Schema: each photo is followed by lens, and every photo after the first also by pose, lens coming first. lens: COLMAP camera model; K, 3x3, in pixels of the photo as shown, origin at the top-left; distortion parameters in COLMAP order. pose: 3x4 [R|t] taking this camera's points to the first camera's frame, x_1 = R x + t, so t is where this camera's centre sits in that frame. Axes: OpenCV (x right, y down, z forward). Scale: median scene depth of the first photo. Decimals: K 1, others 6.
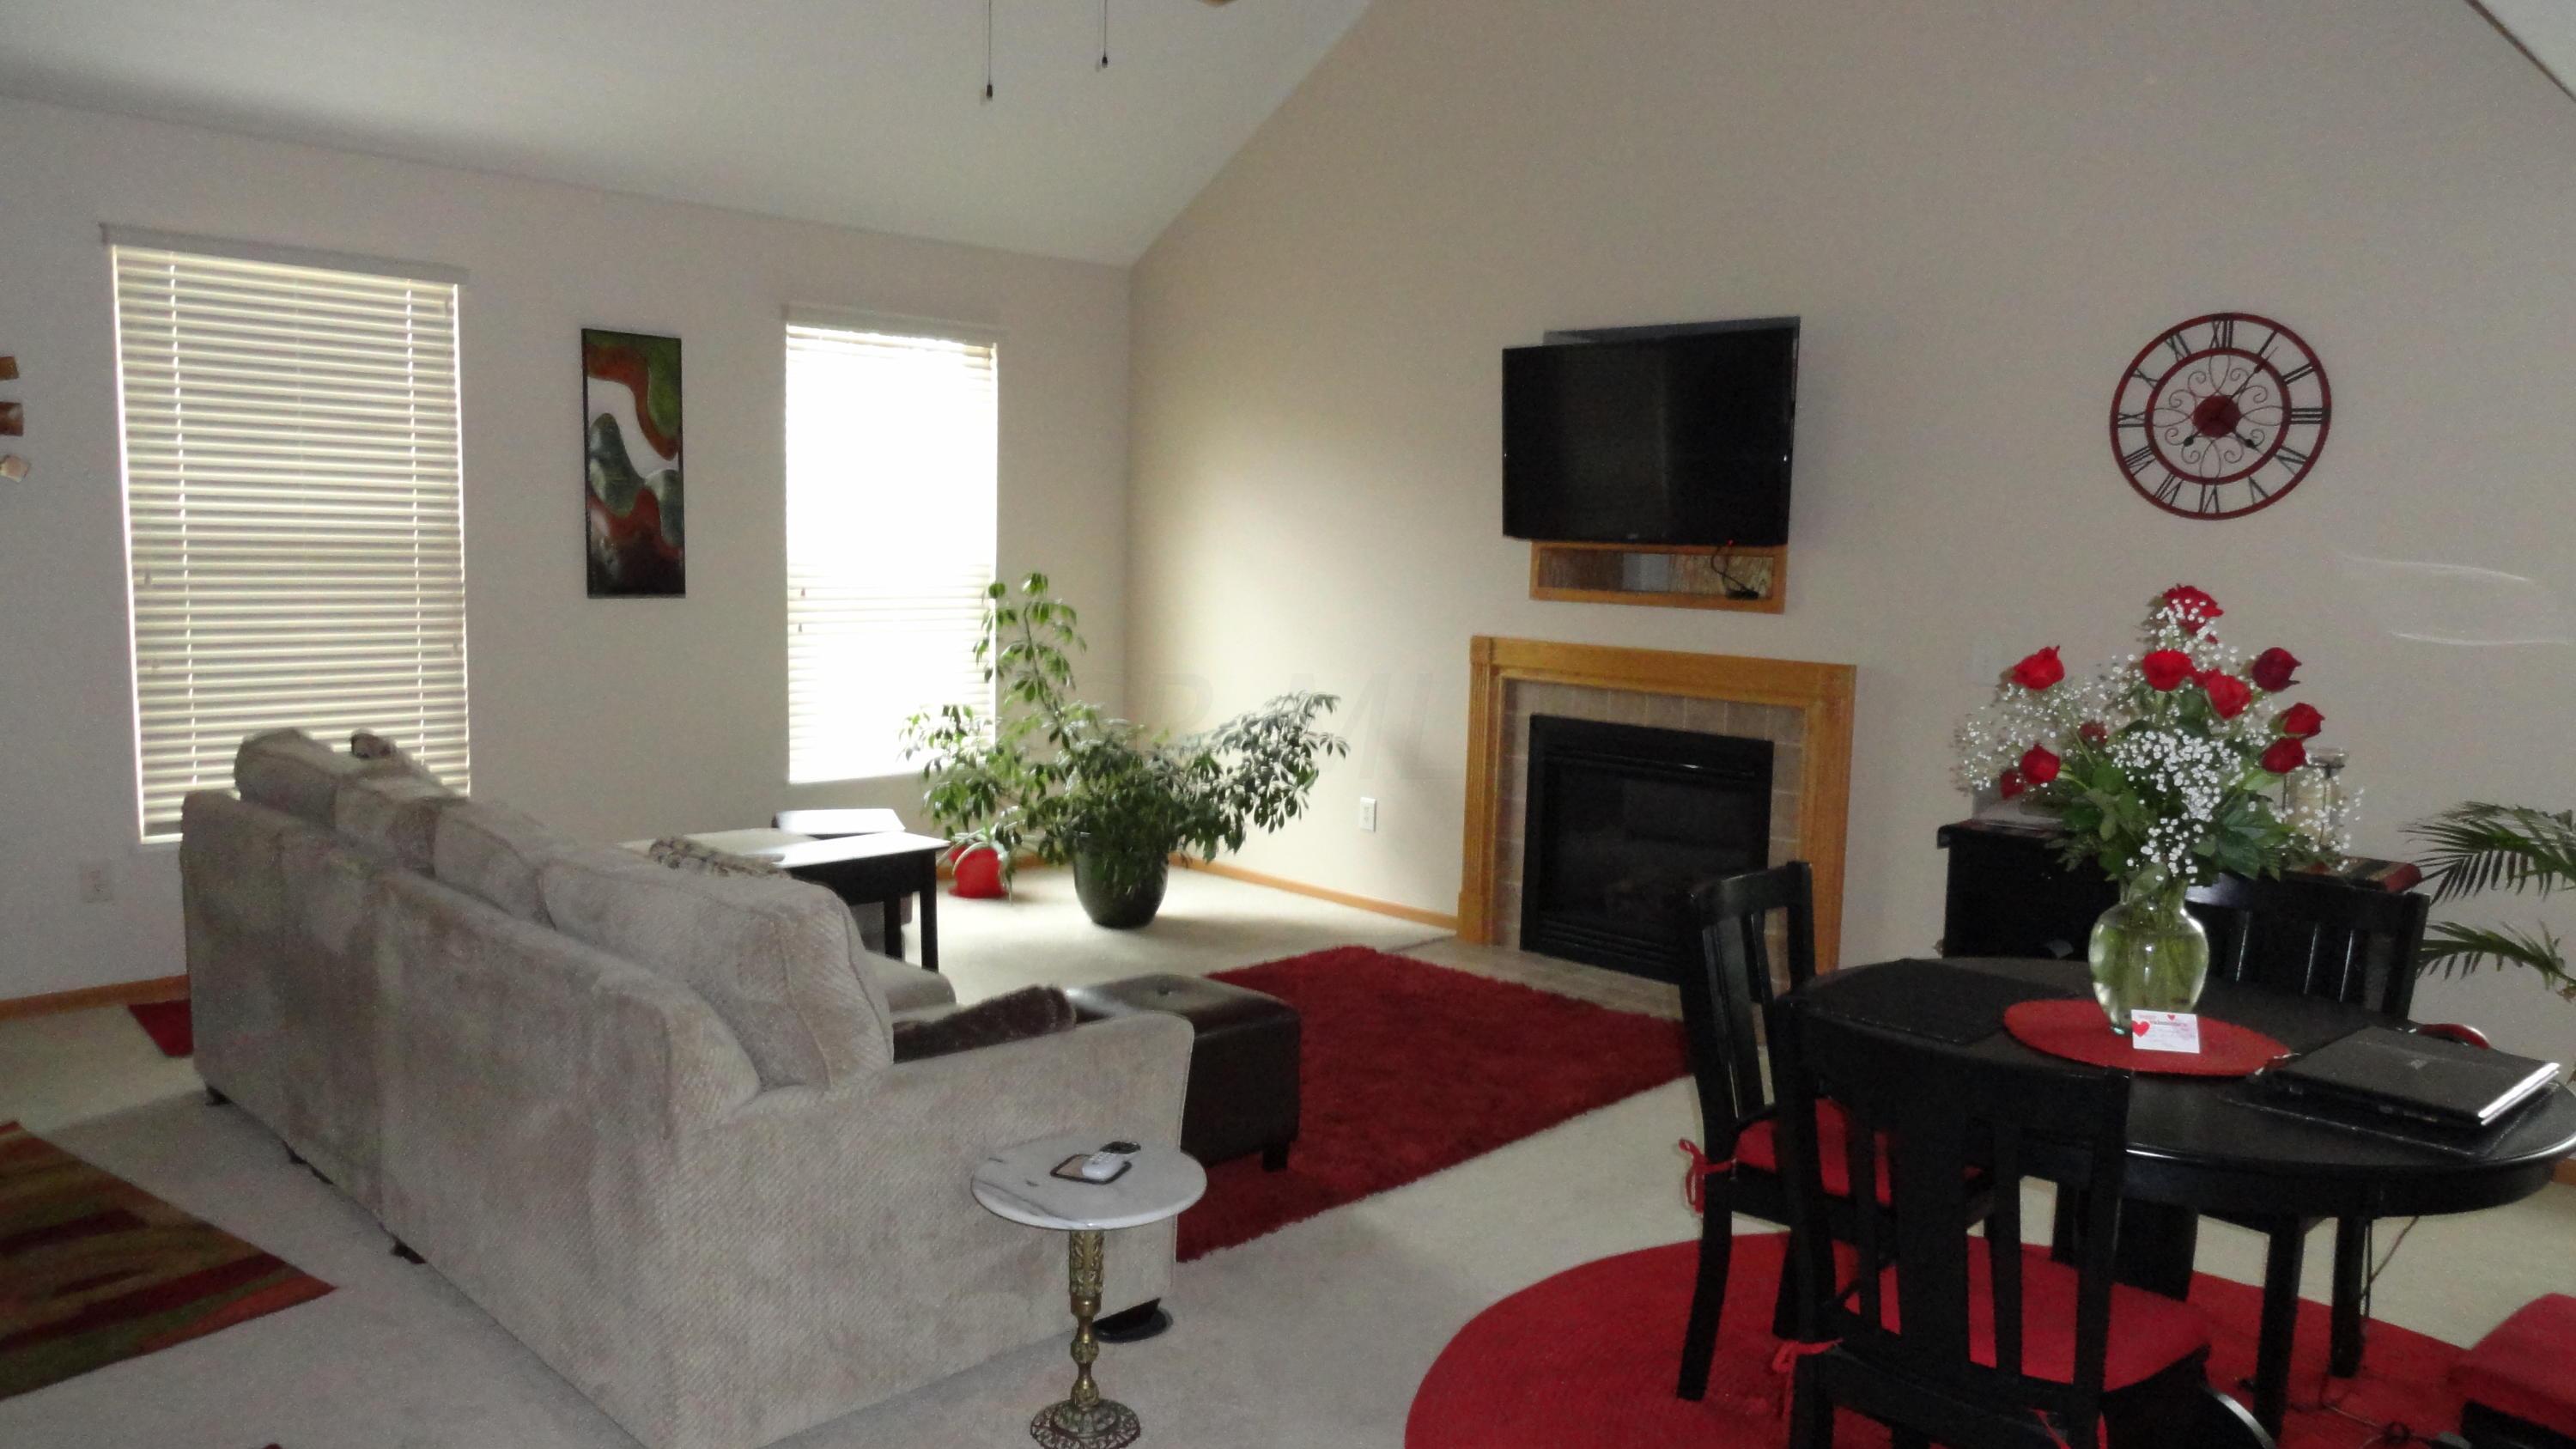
lens RADIAL K [[1773.7, 0, 1288.0], [0, 1773.7, 724.5], [0, 0, 1]] dist [0.009123, 0.006881]
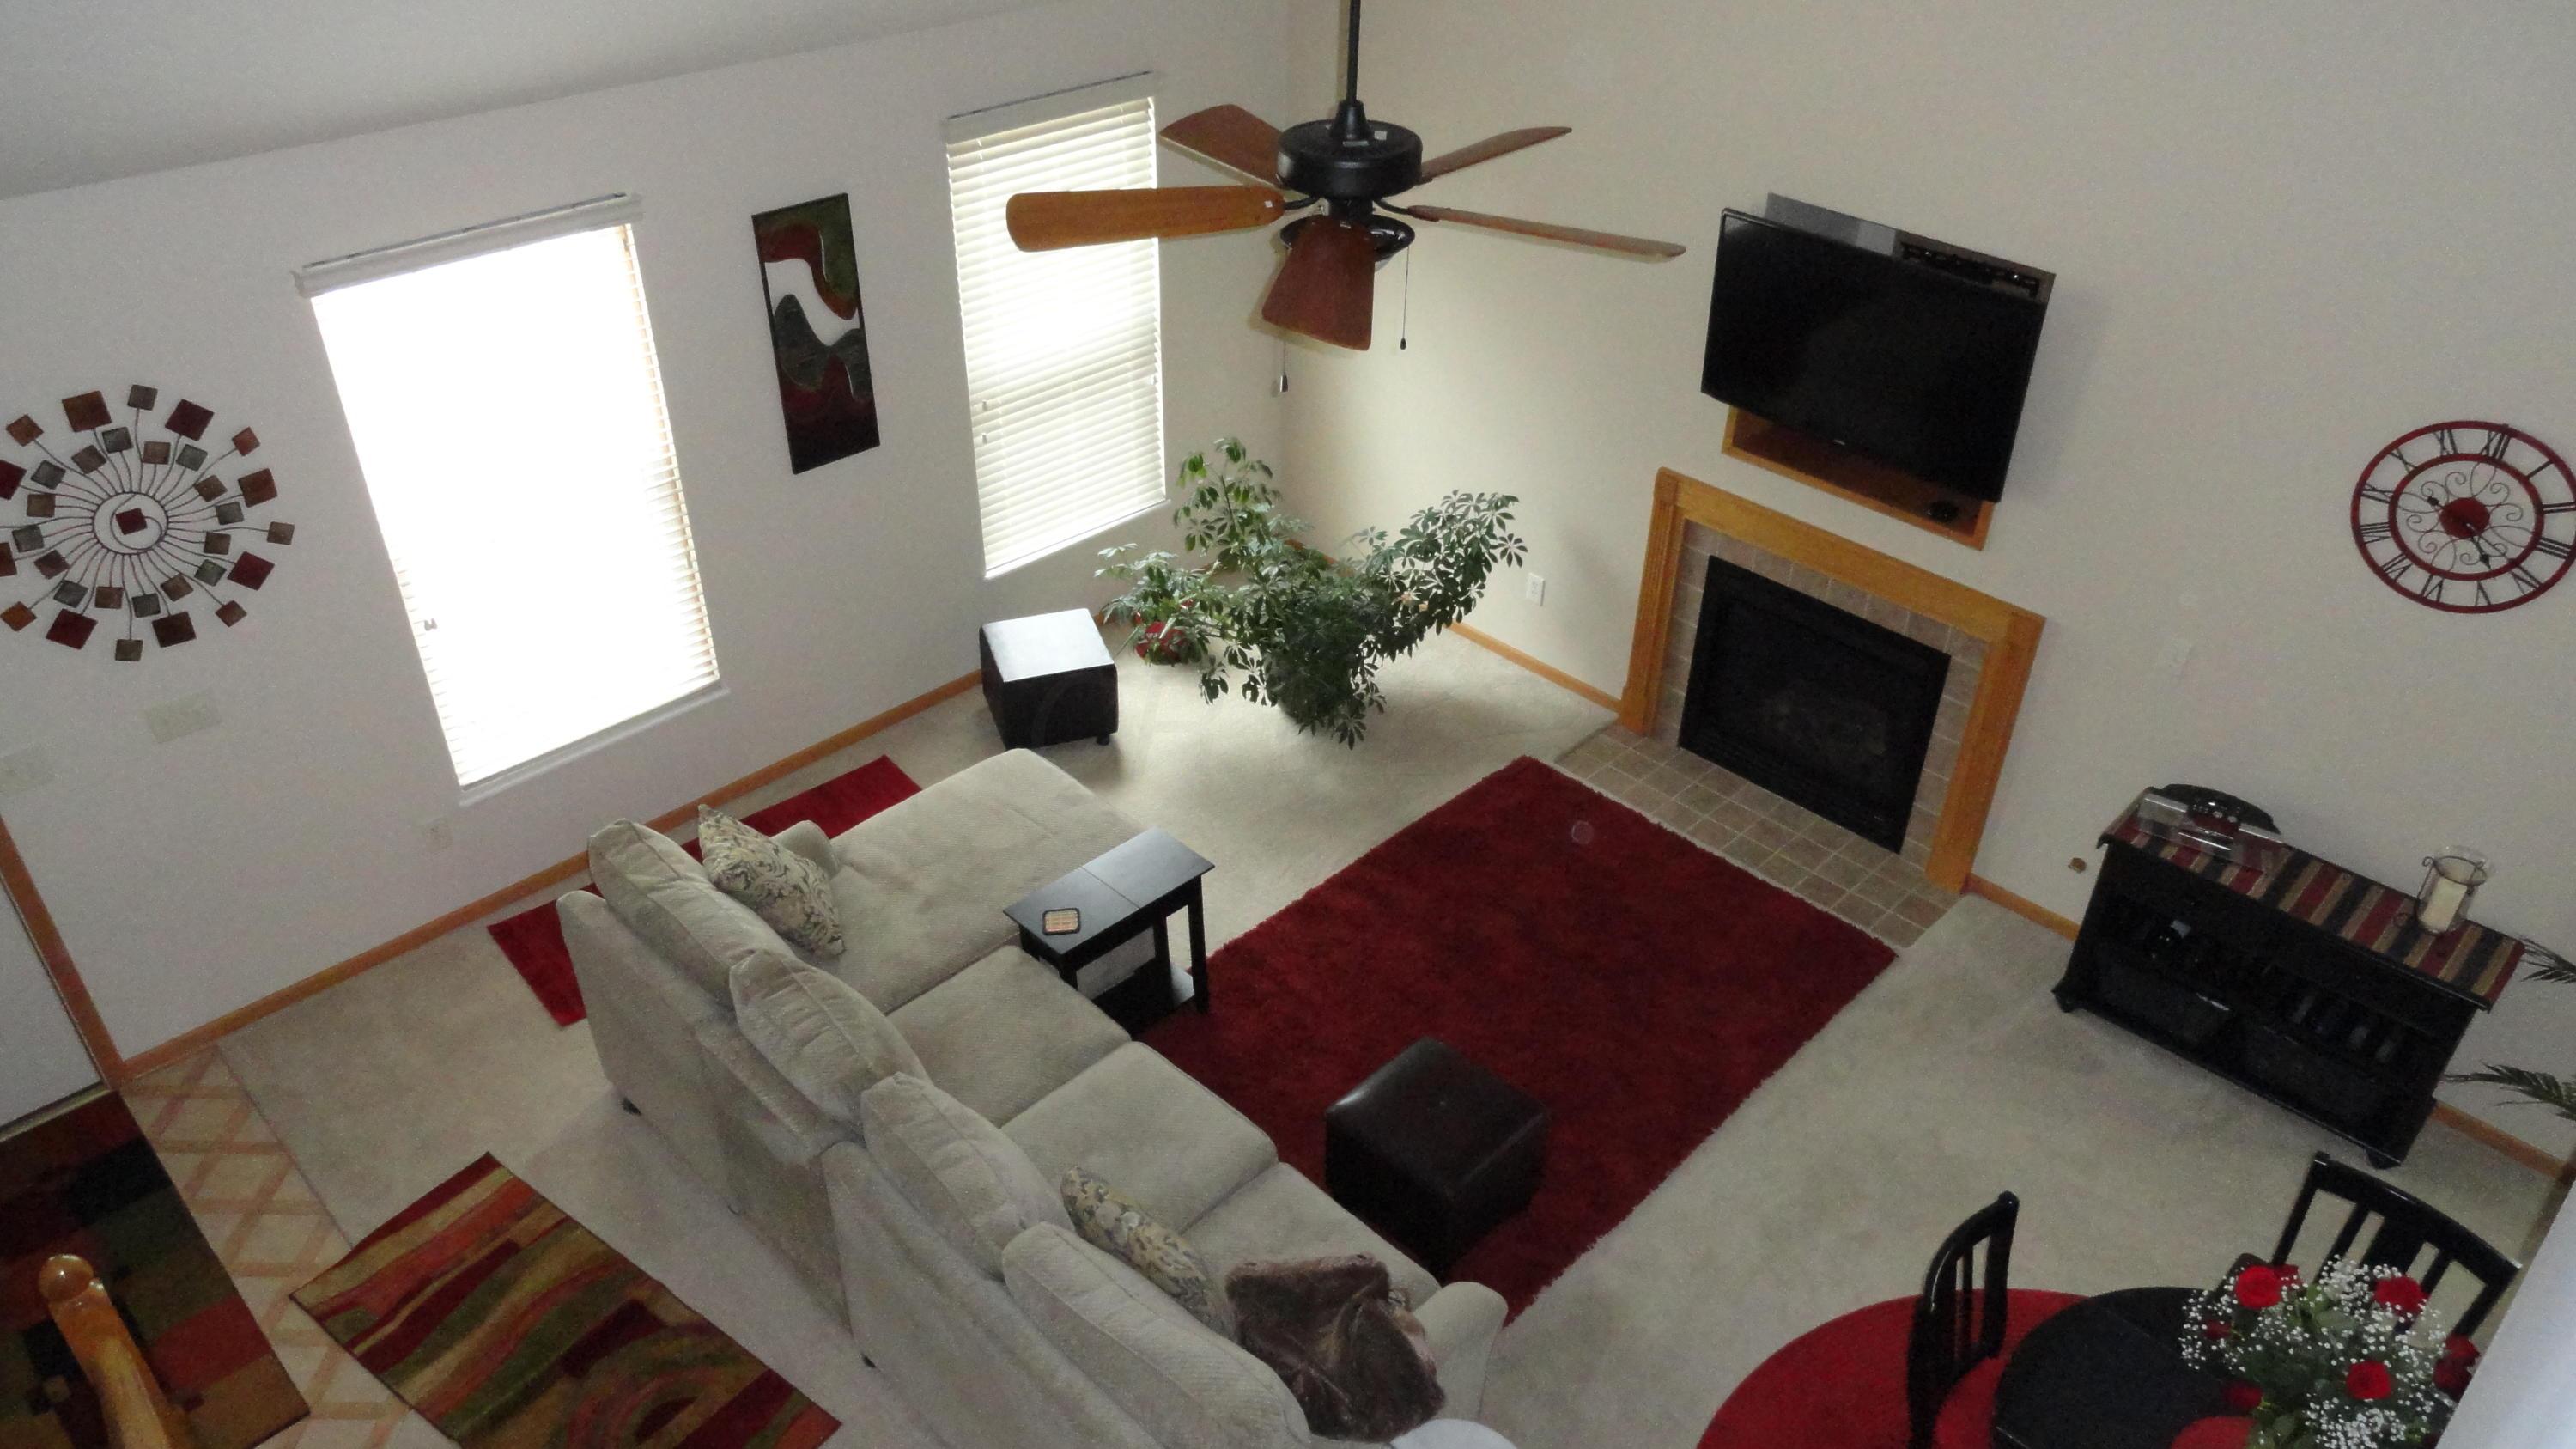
lens RADIAL K [[1744.6, 0, 1288.9], [0, 1744.6, 737.3], [0, 0, 1]] dist [-0.011772, 0.011962]
pose [[0.999881, -0.006442, -0.014000, -0.099828], [0.012223, 0.884755, 0.465897, -0.406993], [0.009385, -0.466013, 0.884728, 0.050613]]
